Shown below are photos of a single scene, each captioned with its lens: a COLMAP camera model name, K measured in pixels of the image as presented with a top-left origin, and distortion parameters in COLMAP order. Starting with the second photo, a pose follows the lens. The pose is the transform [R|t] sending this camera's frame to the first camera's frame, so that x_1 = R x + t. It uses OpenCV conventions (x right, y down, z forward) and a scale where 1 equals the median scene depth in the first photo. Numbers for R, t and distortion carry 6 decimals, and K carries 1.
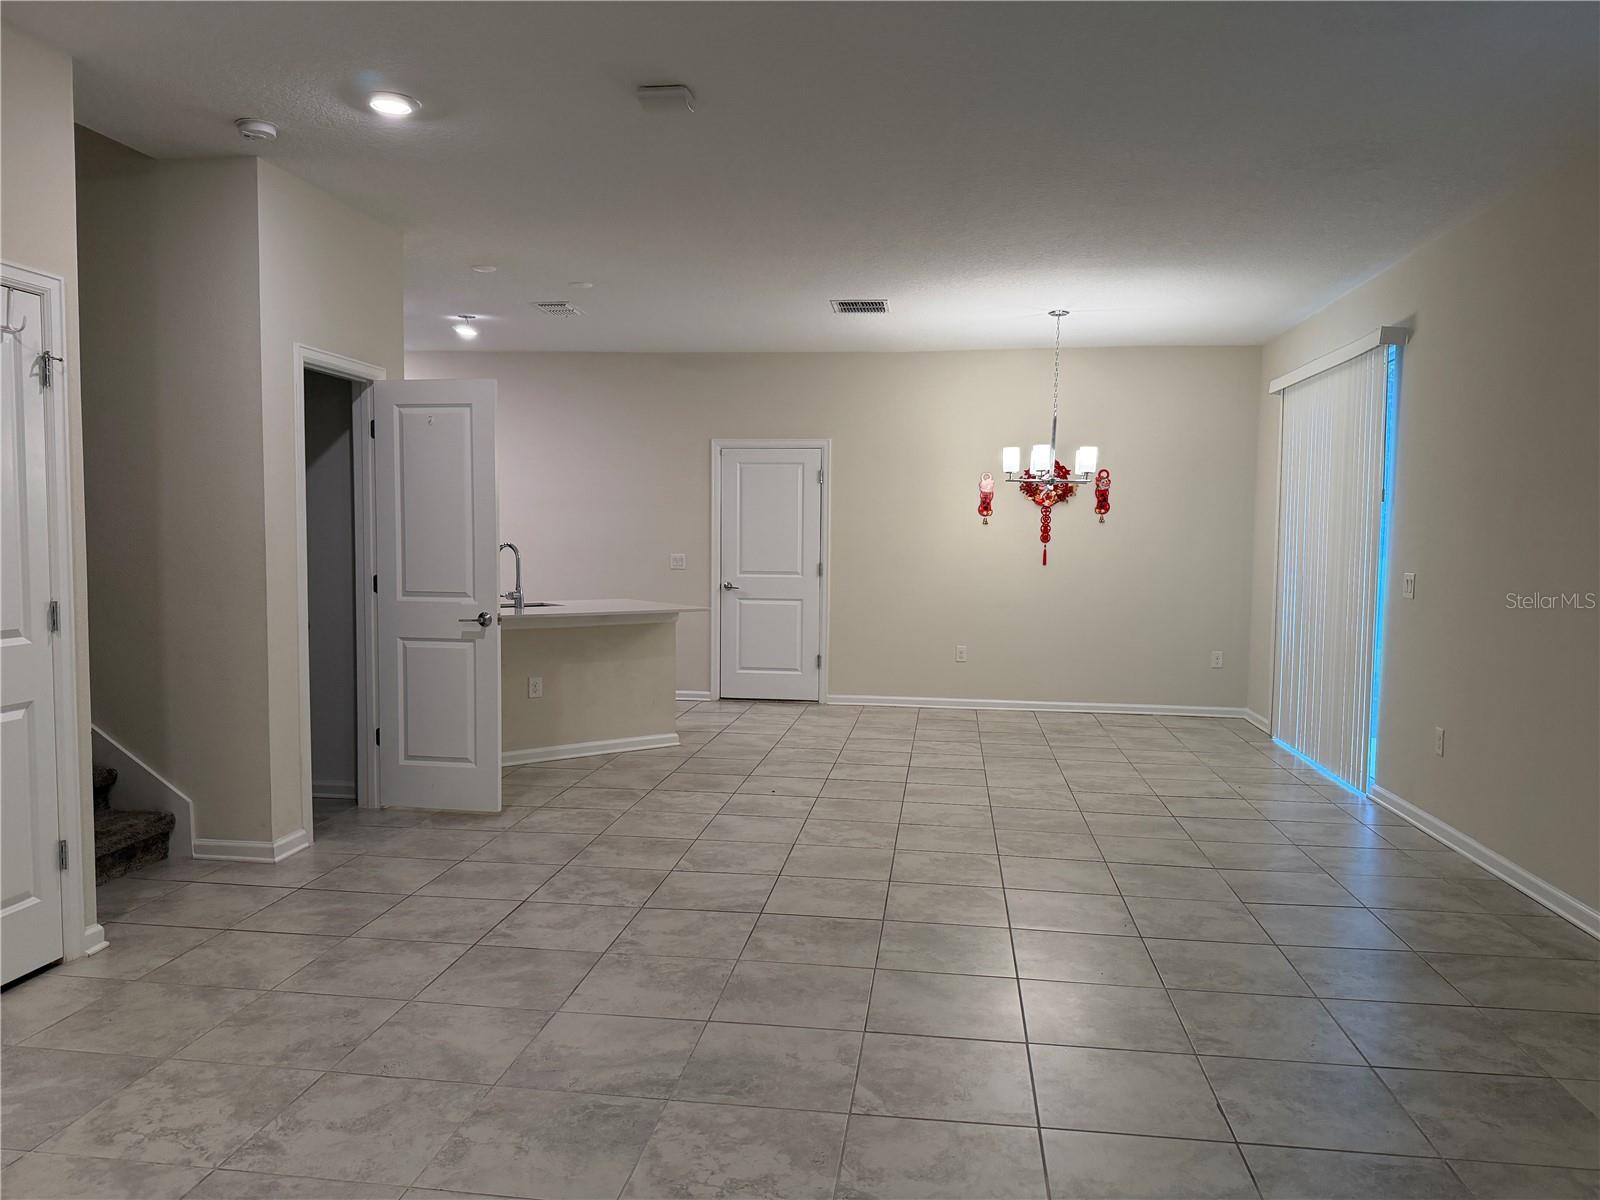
lens RADIAL K [[1130.0, 0, 799.8], [0, 1130.0, 605.4], [0, 0, 1]] dist [0.064892, -0.085101]
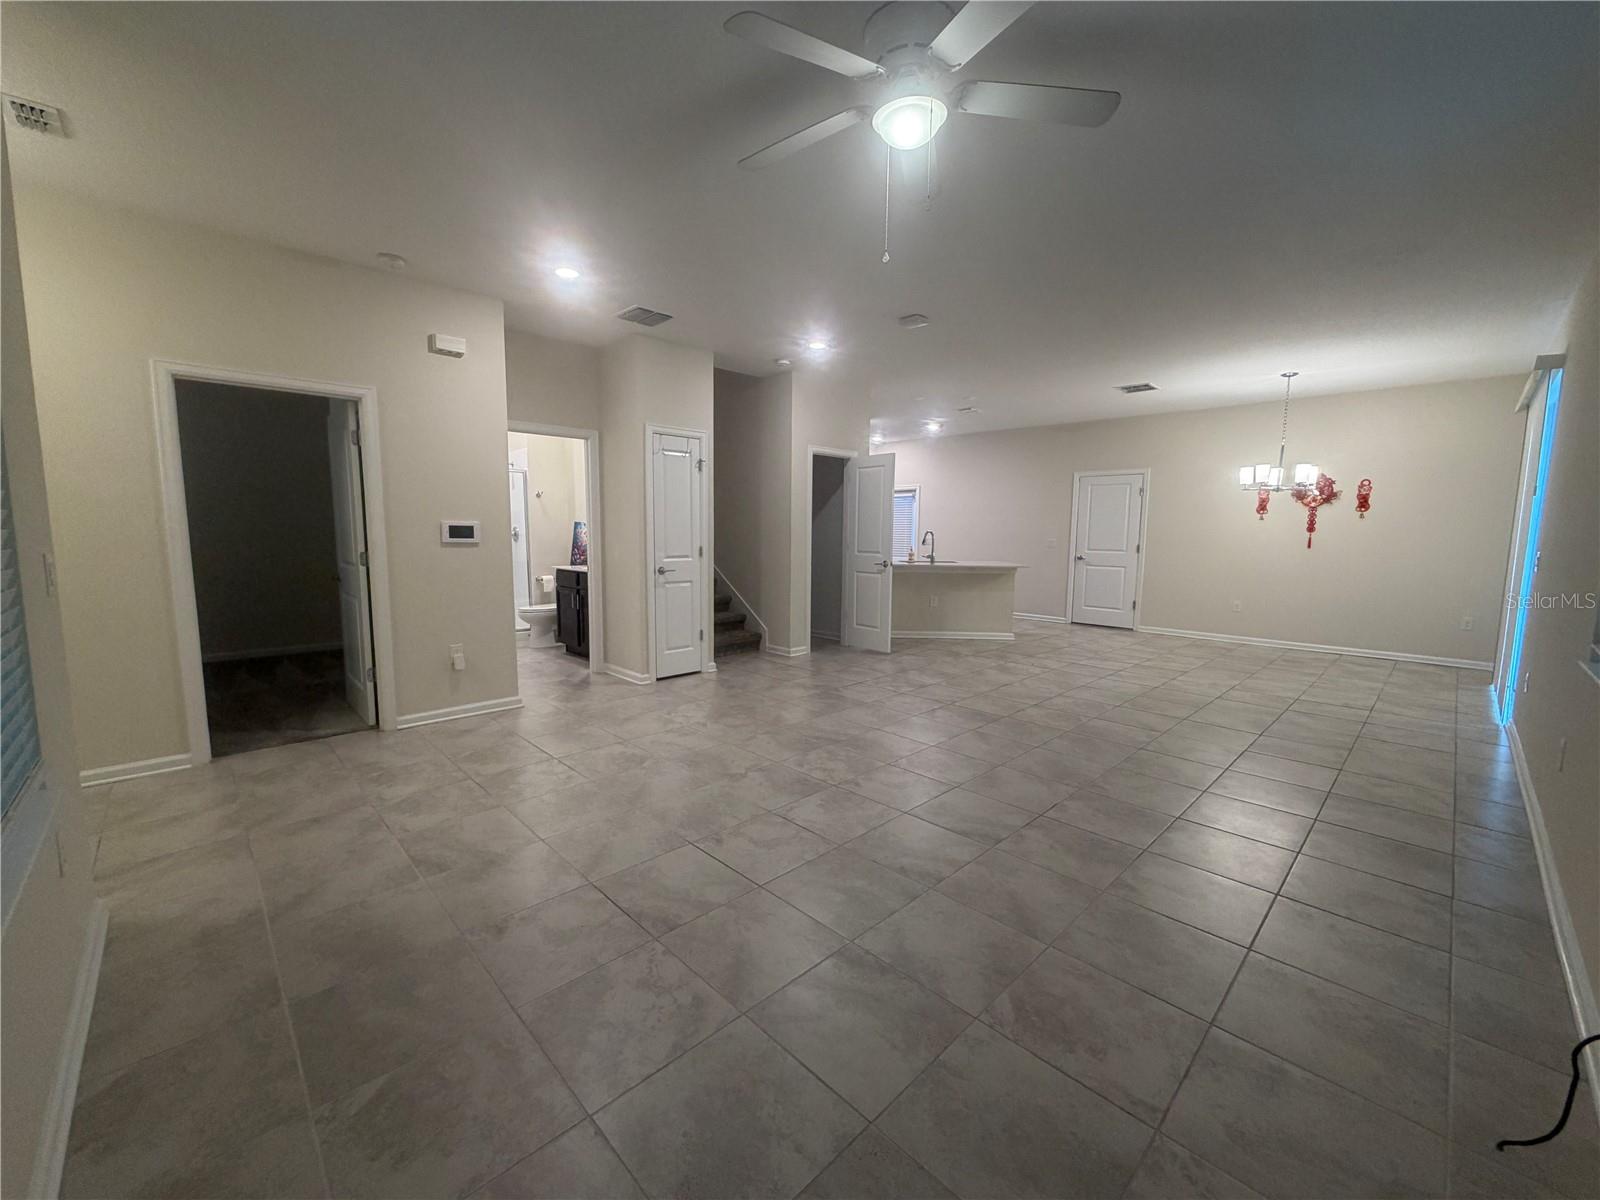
lens RADIAL K [[652.0, 0, 792.9], [0, 652.0, 596.9], [0, 0, 1]] dist [0.011360, -0.002502]
pose [[0.779912, 0.063646, -0.622645, 0.356616], [-0.043164, 0.997917, 0.047940, 0.022426], [0.624399, -0.010514, 0.781035, -0.087292]]
